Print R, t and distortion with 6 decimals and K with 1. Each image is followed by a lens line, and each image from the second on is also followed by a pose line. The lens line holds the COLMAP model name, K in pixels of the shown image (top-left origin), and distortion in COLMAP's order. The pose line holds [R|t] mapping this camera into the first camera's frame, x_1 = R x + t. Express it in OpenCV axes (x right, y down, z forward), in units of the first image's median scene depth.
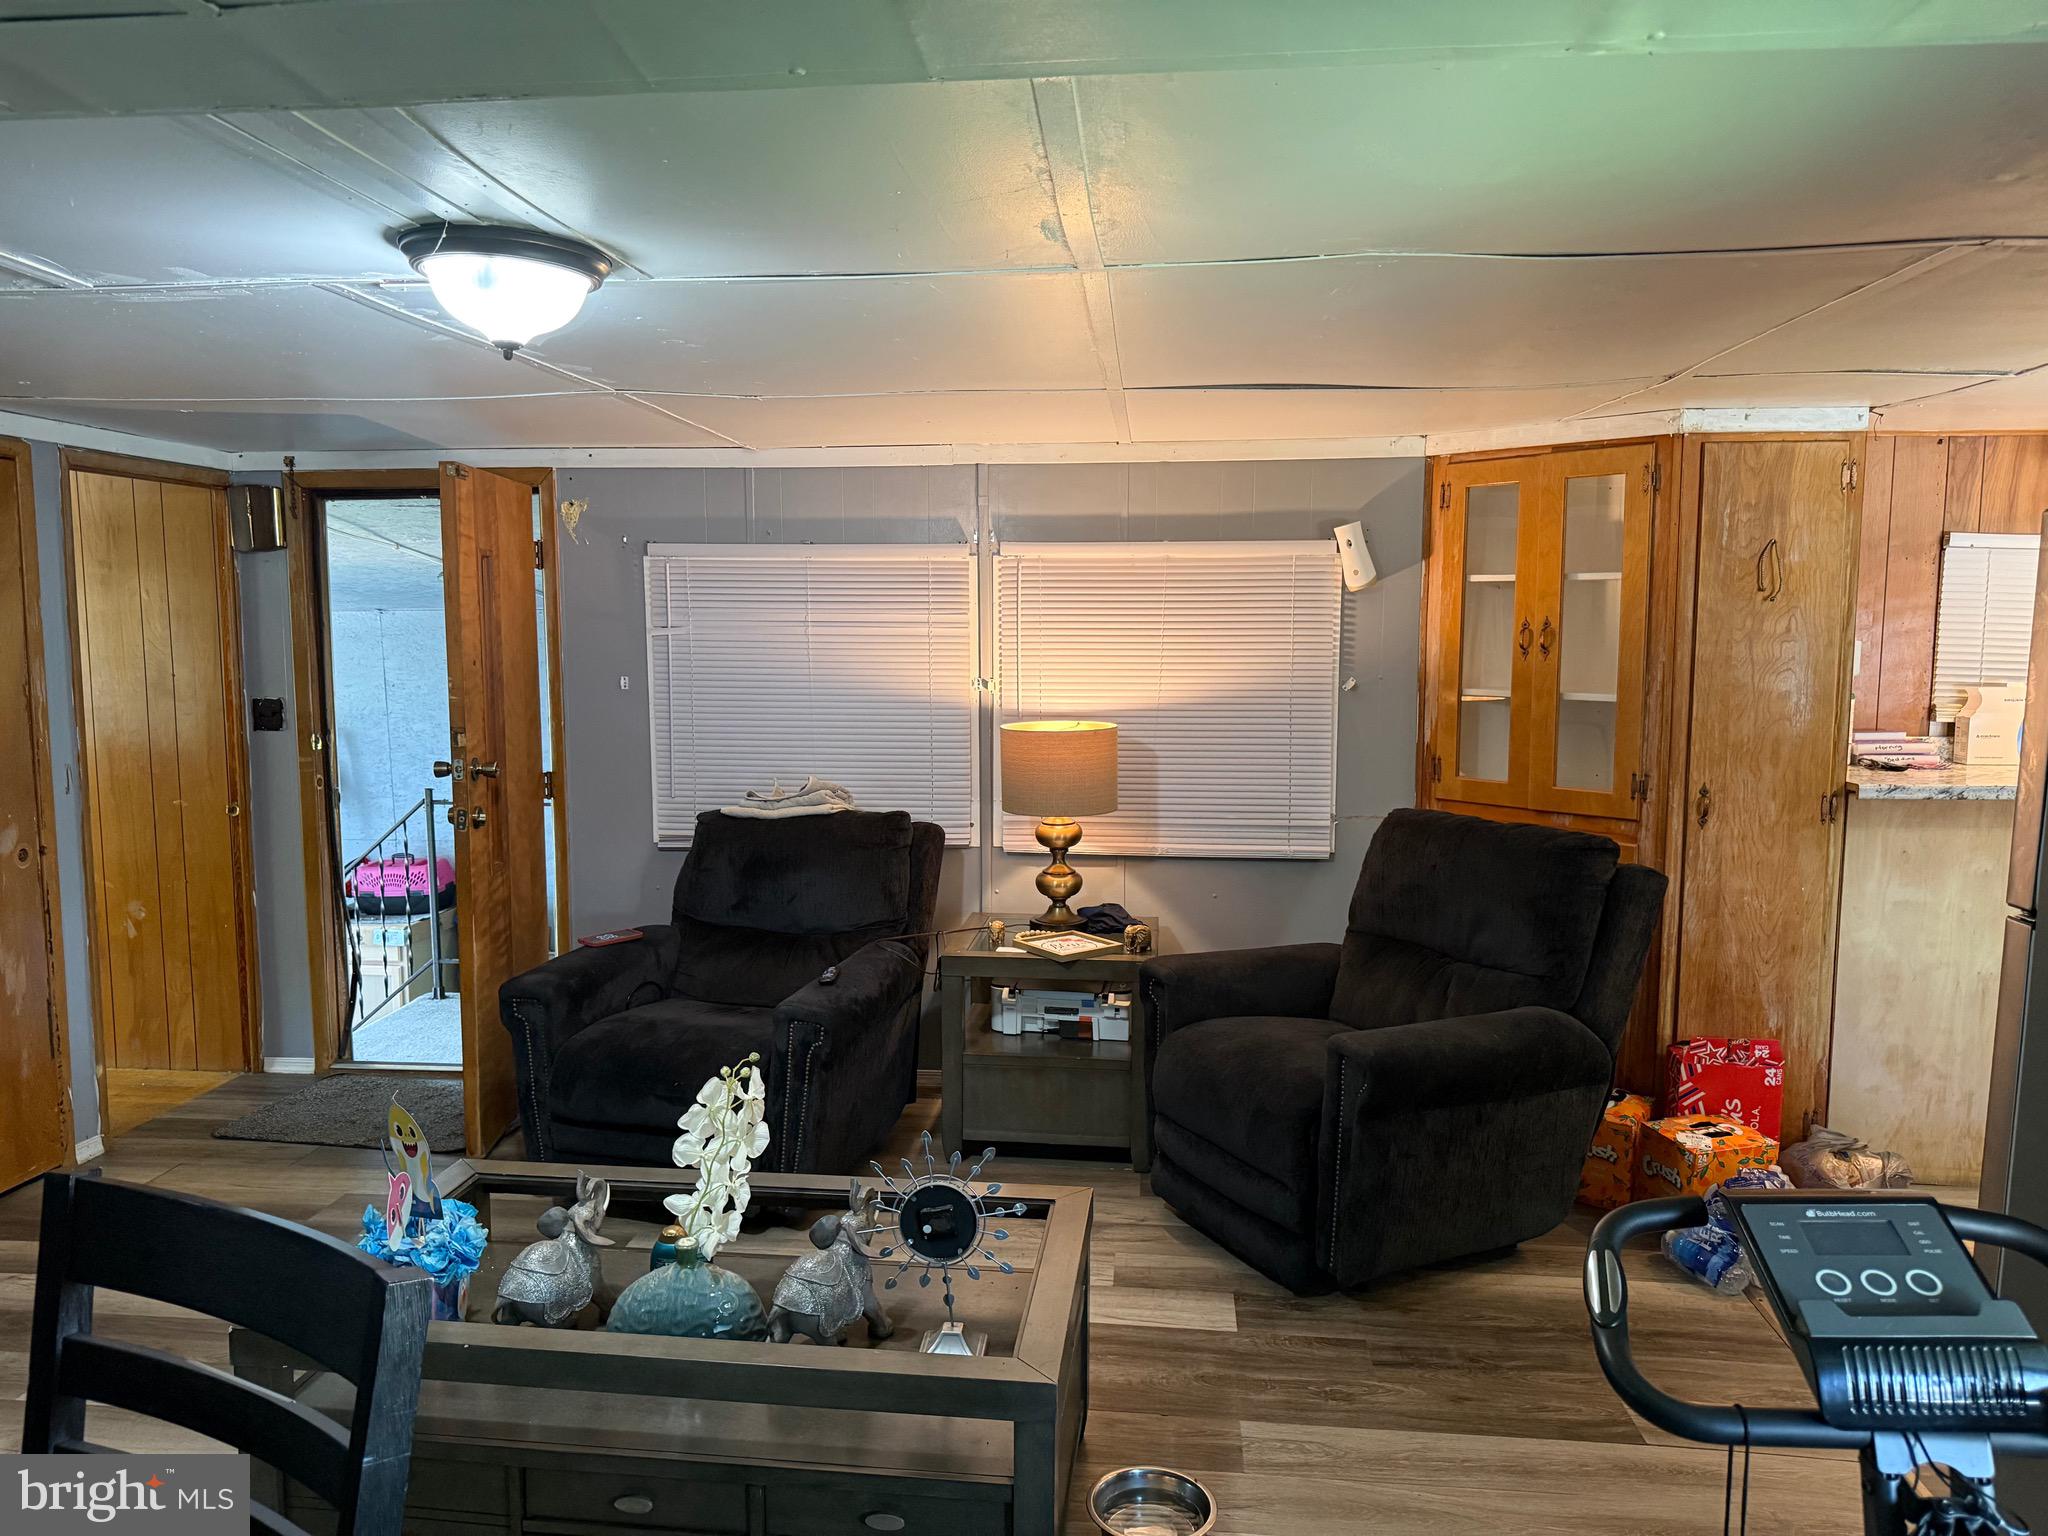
lens RADIAL K [[1448.7, 0, 1024.0], [0, 1448.7, 768.0], [0, 0, 1]] dist [-0.003414, 0.001463]
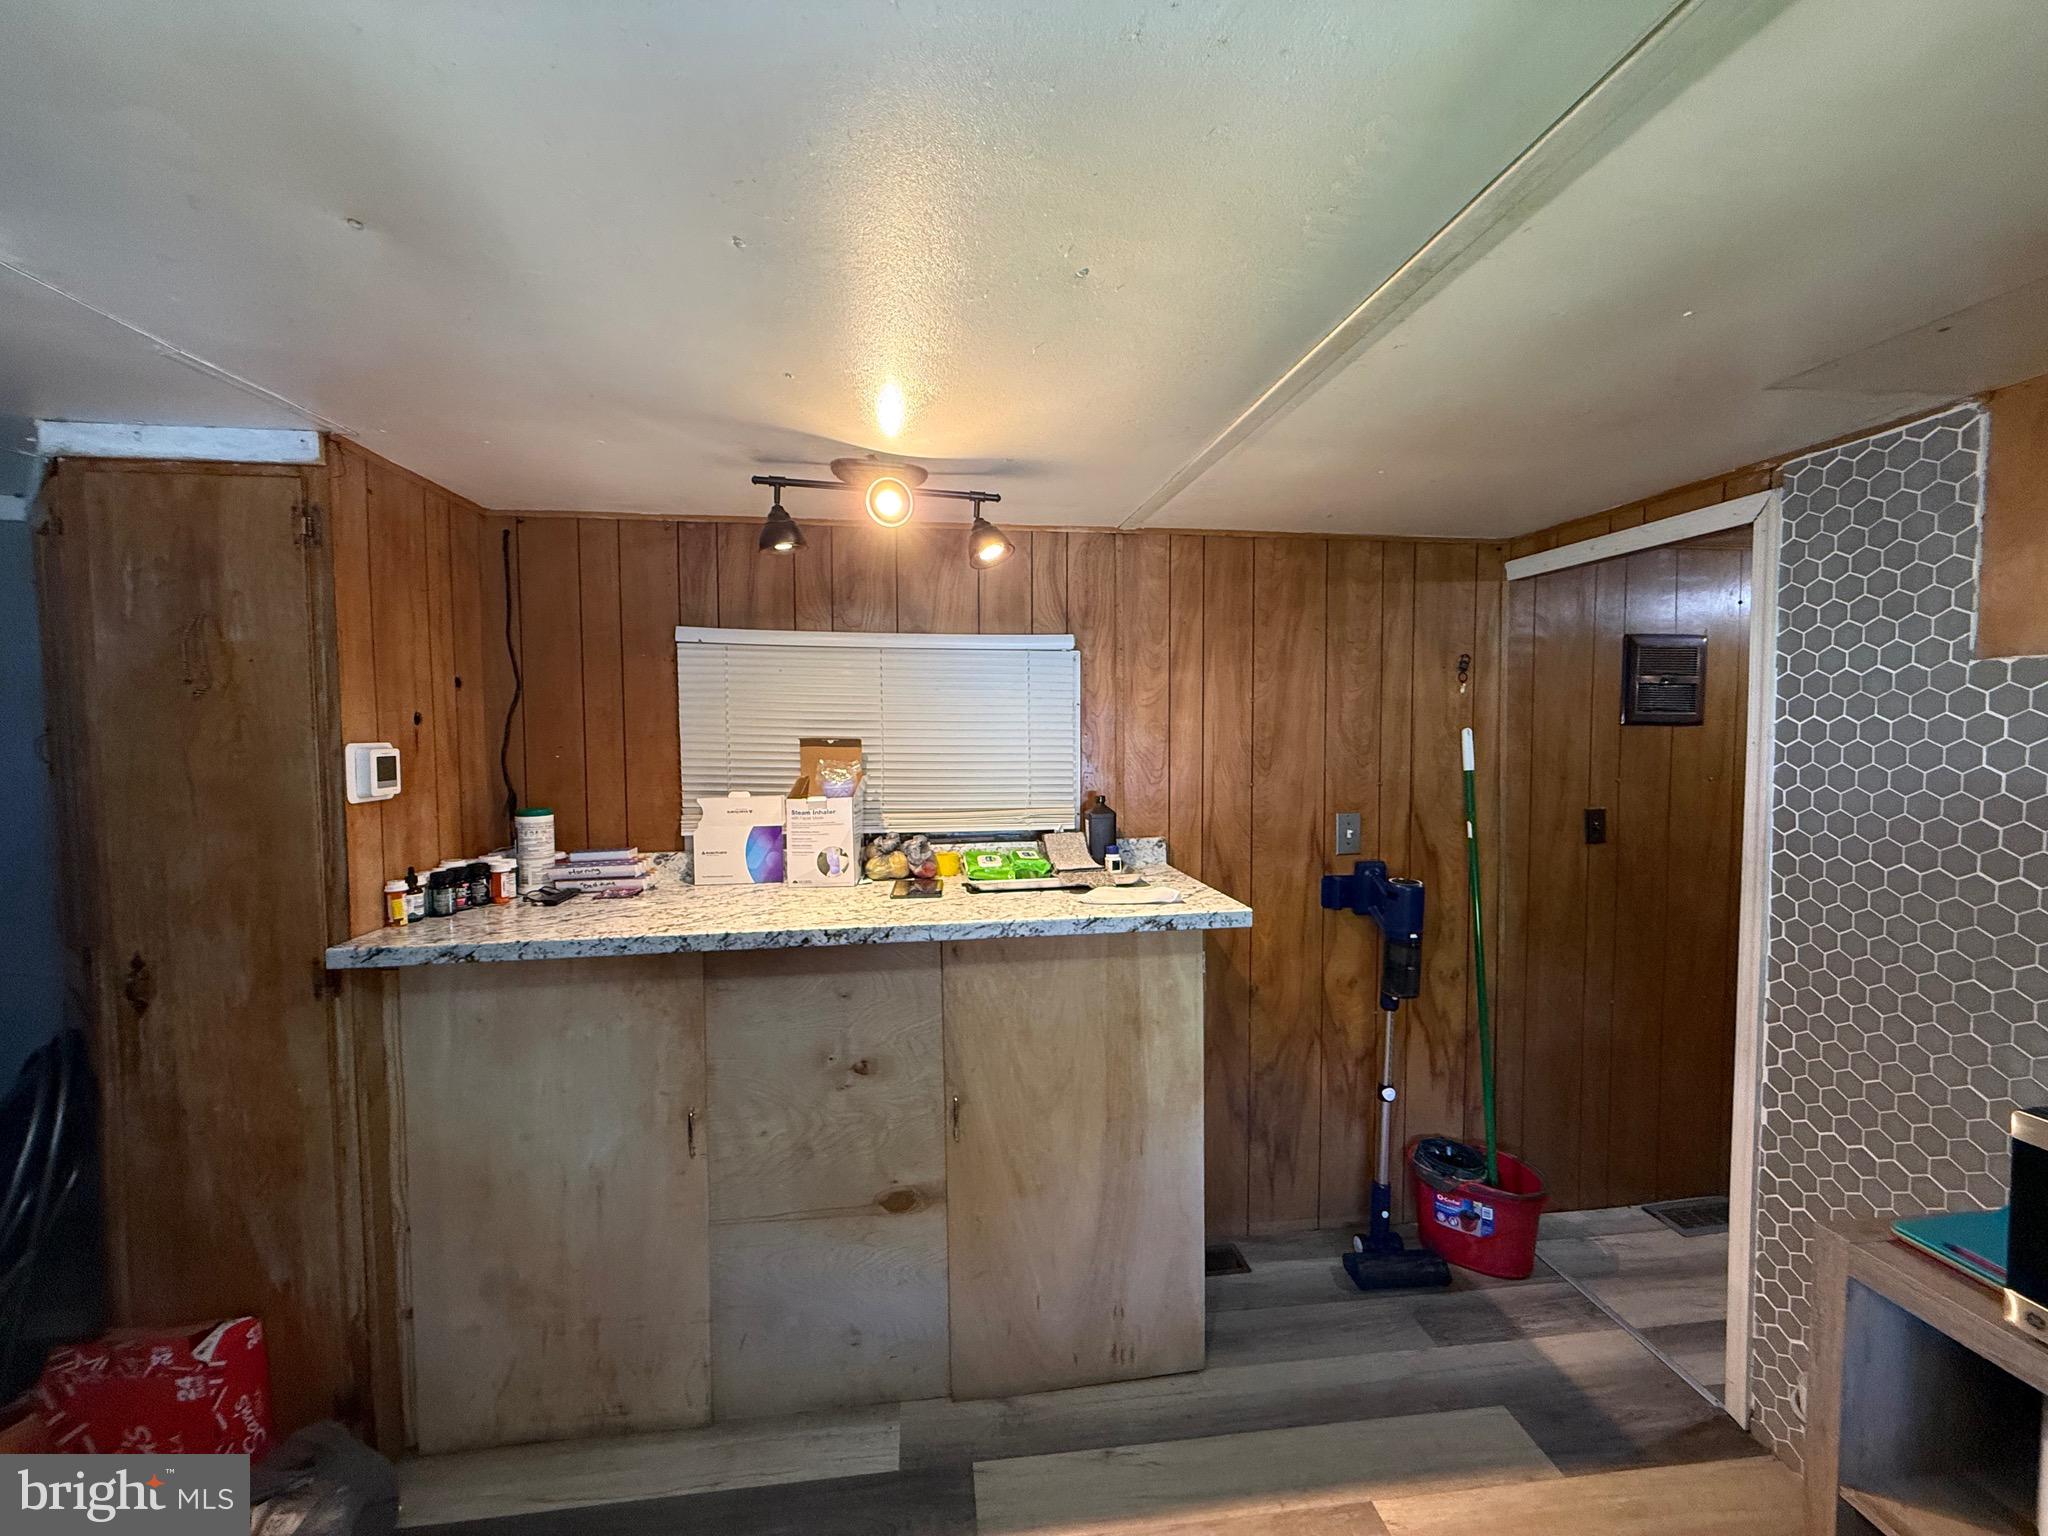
lens RADIAL K [[811.3, 0, 1024.0], [0, 811.3, 768.0], [0, 0, 1]] dist [-0.000984, -0.000437]
pose [[0.972020, -0.018157, 0.234196, 0.798121], [0.031406, 0.998102, -0.052967, -0.045055], [-0.232790, 0.058841, 0.970745, 0.508958]]
